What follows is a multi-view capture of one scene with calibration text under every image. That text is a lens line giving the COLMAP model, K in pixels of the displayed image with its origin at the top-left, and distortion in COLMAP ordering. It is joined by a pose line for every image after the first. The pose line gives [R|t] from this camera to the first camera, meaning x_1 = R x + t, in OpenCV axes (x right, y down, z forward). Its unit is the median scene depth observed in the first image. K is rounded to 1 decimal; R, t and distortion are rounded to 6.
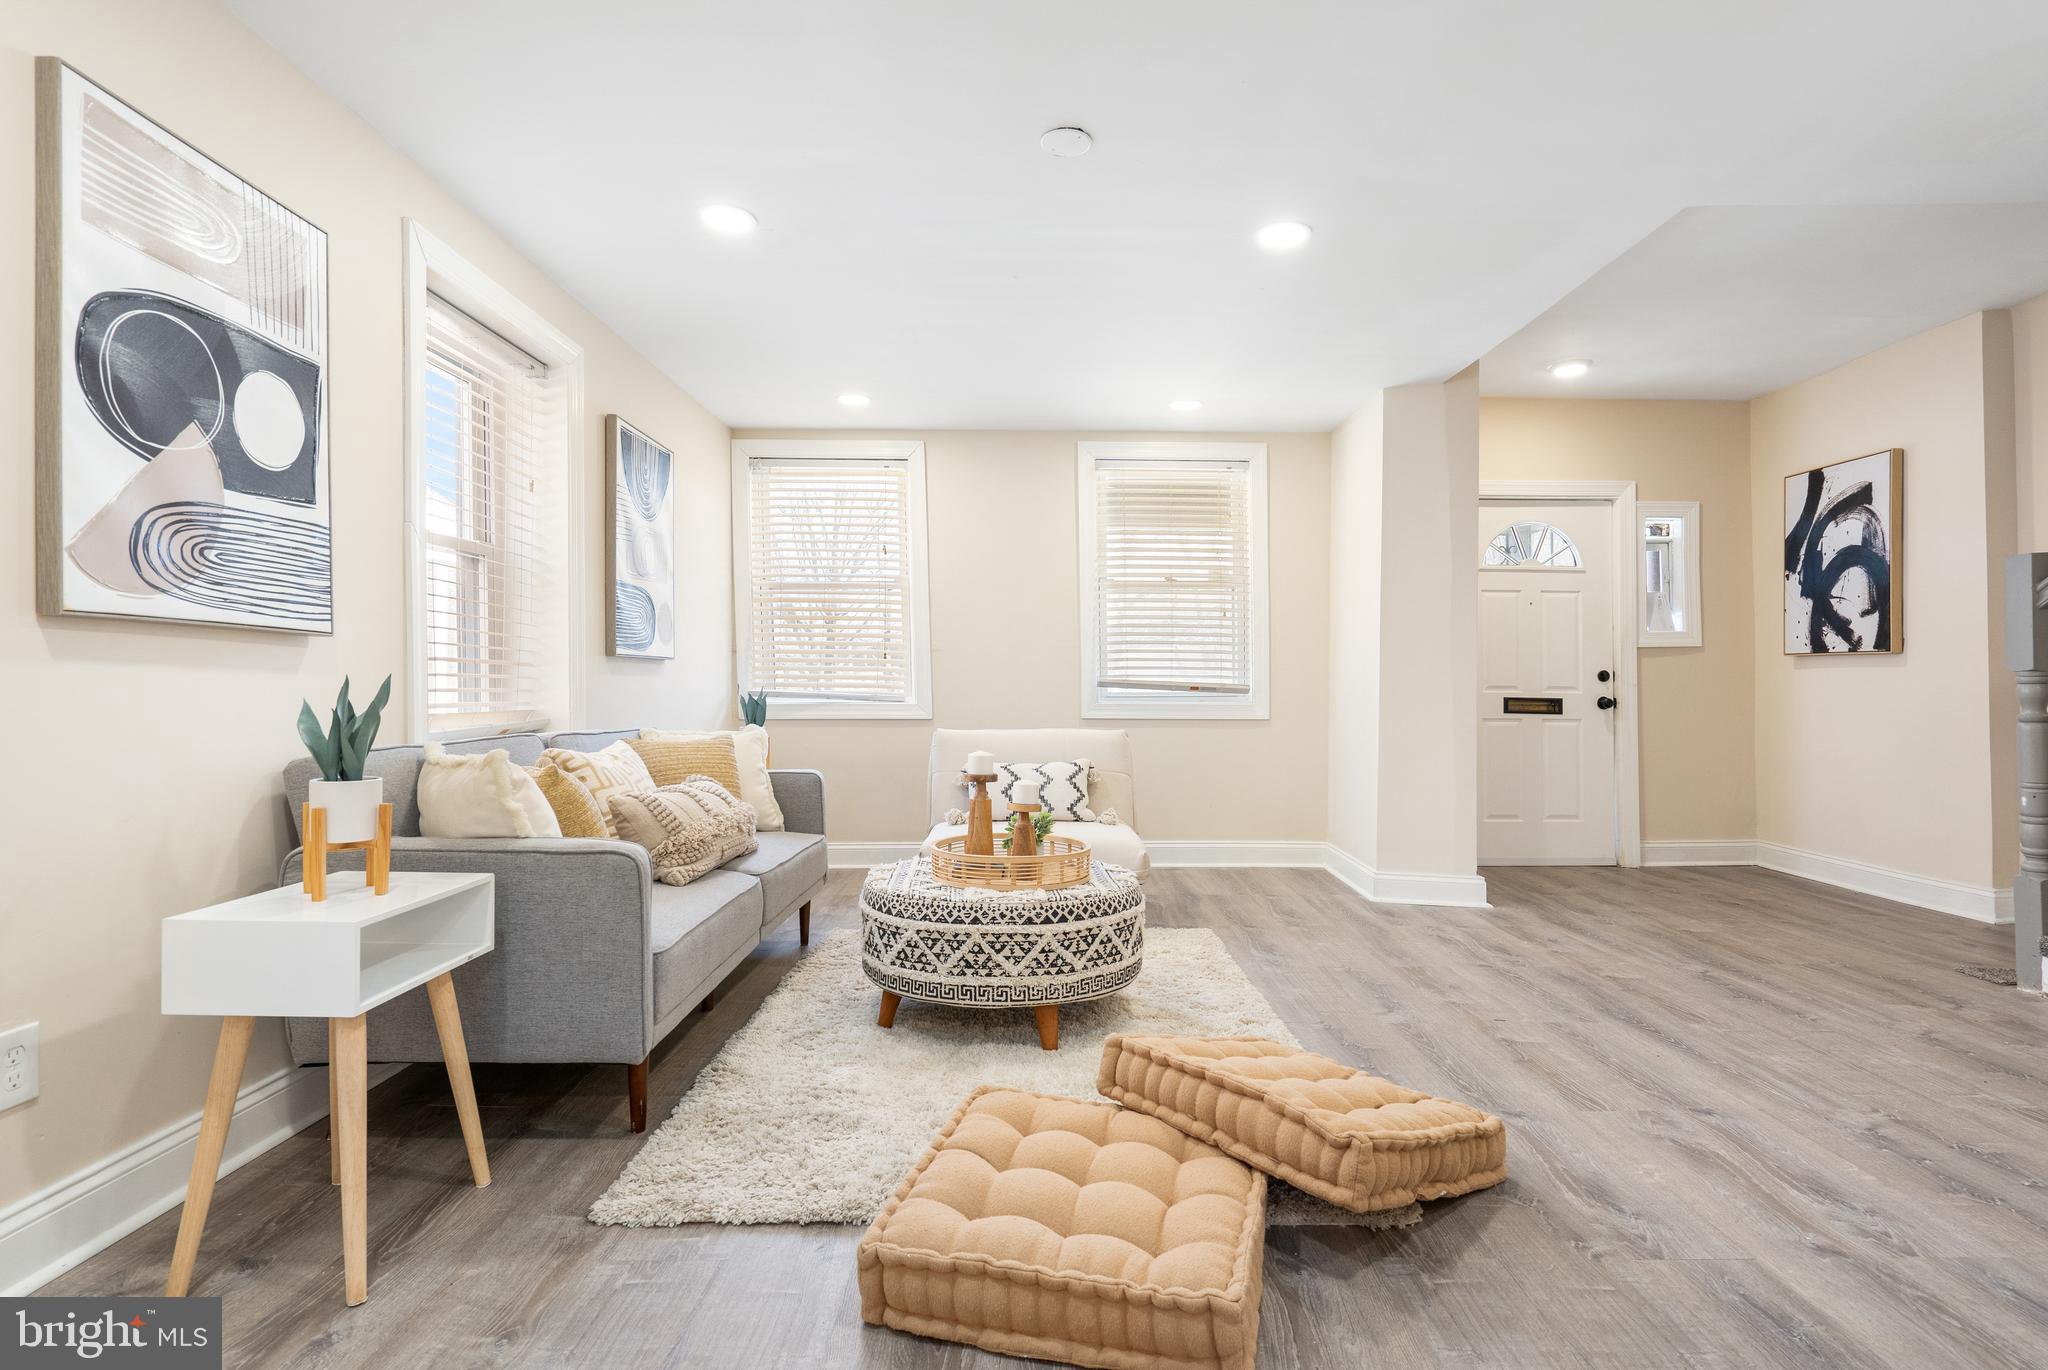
lens RADIAL K [[981.6, 0, 1029.7], [0, 981.6, 695.1], [0, 0, 1]] dist [0.003501, 0.000340]
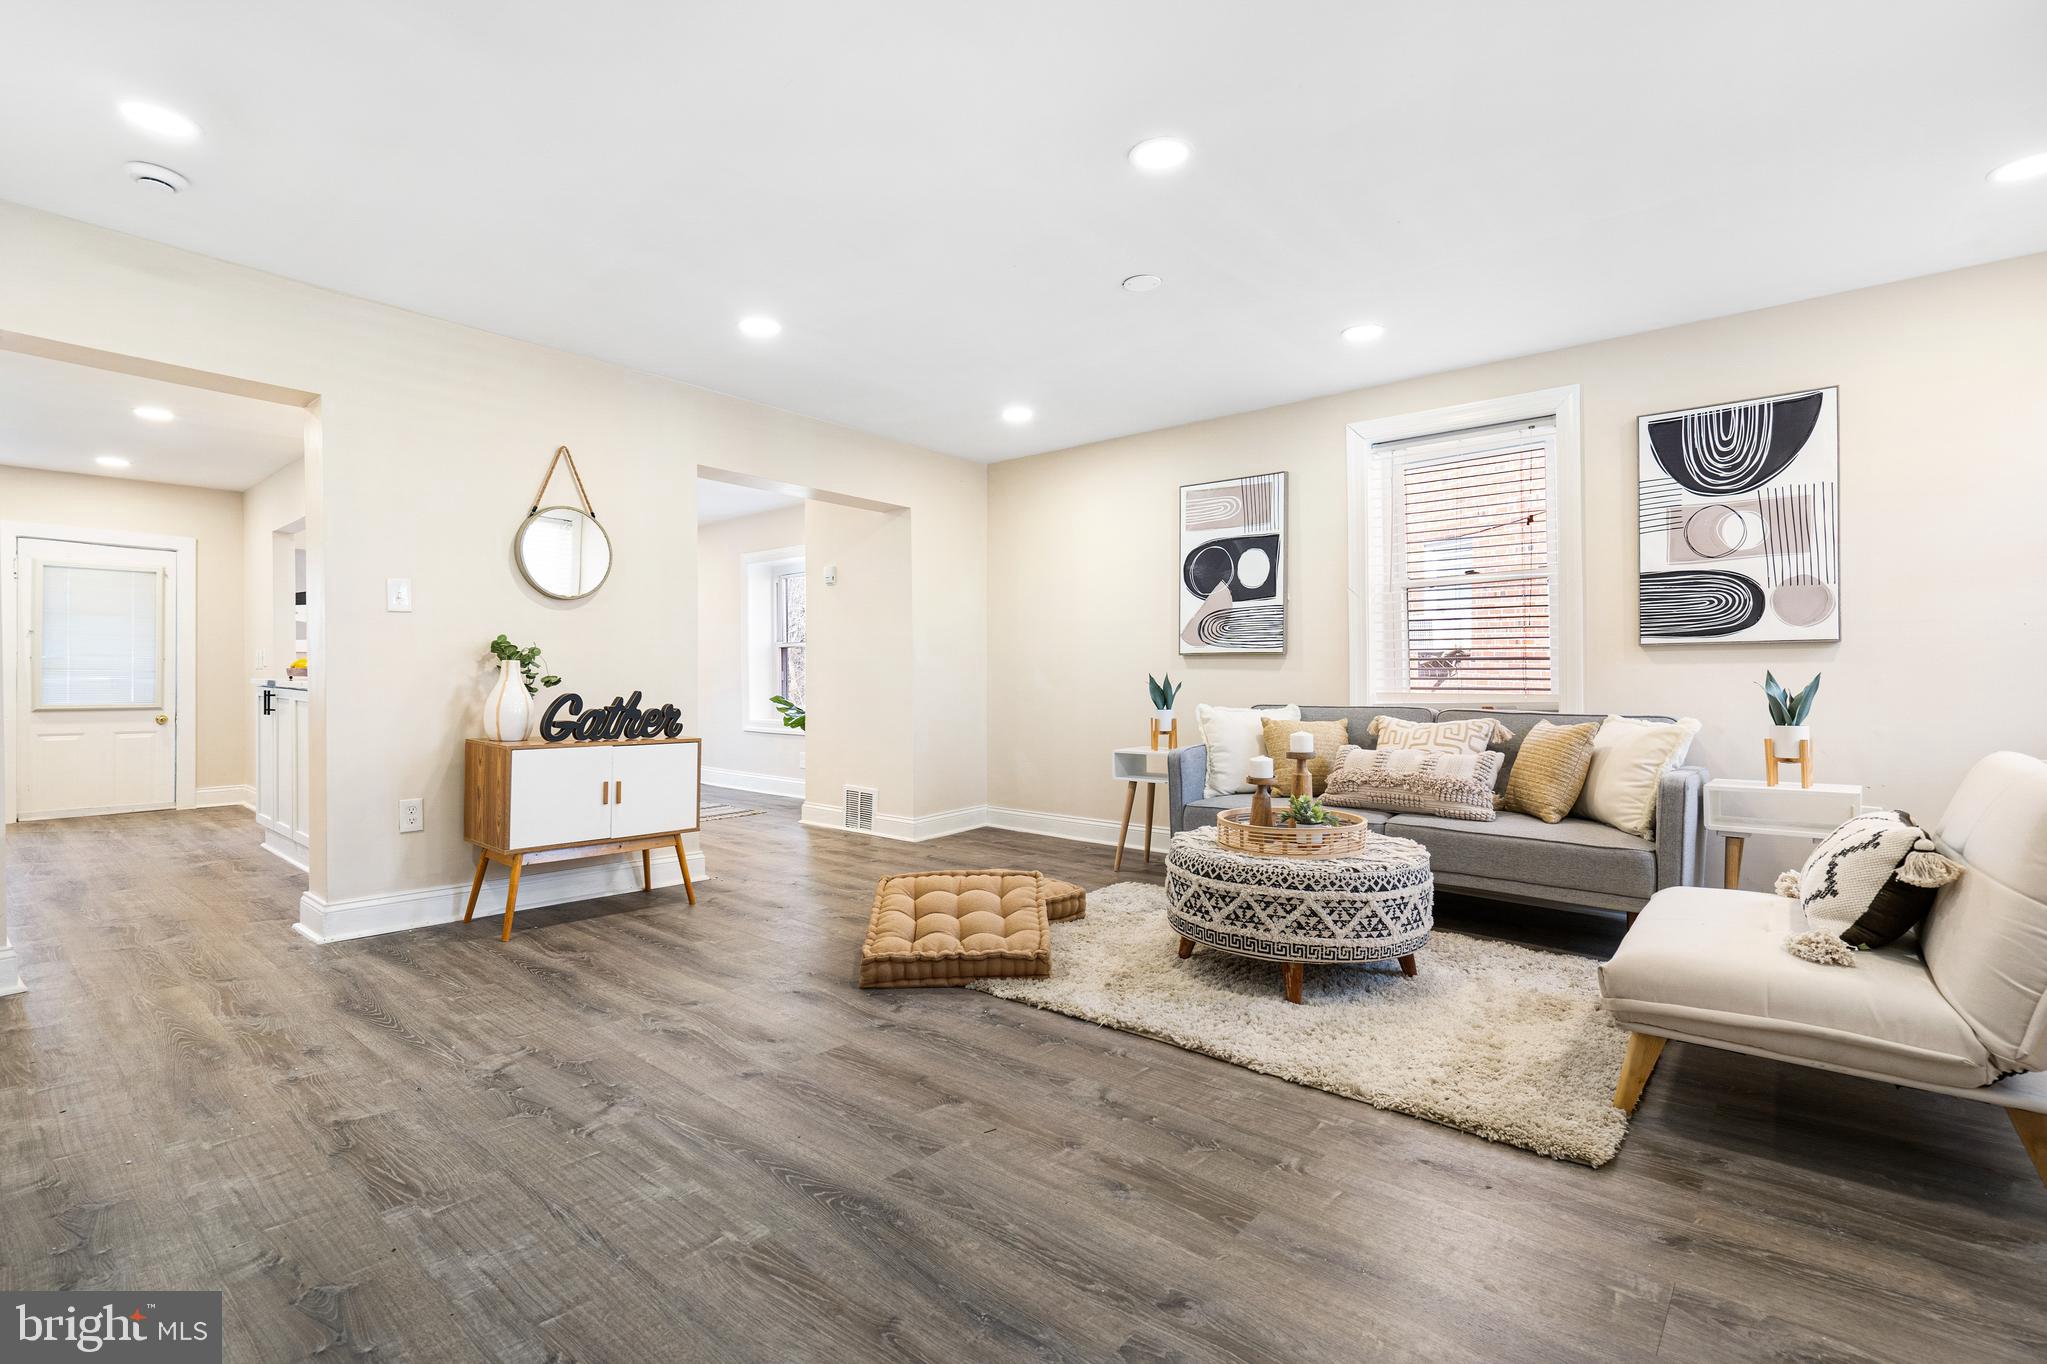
lens RADIAL K [[953.3, 0, 1021.9], [0, 953.3, 661.8], [0, 0, 1]] dist [-0.002567, 0.000630]
pose [[-0.648093, -0.015827, -0.761397, 1.132296], [-0.006080, 0.999860, -0.015609, -0.003704], [0.761537, -0.005487, -0.648098, 1.683190]]
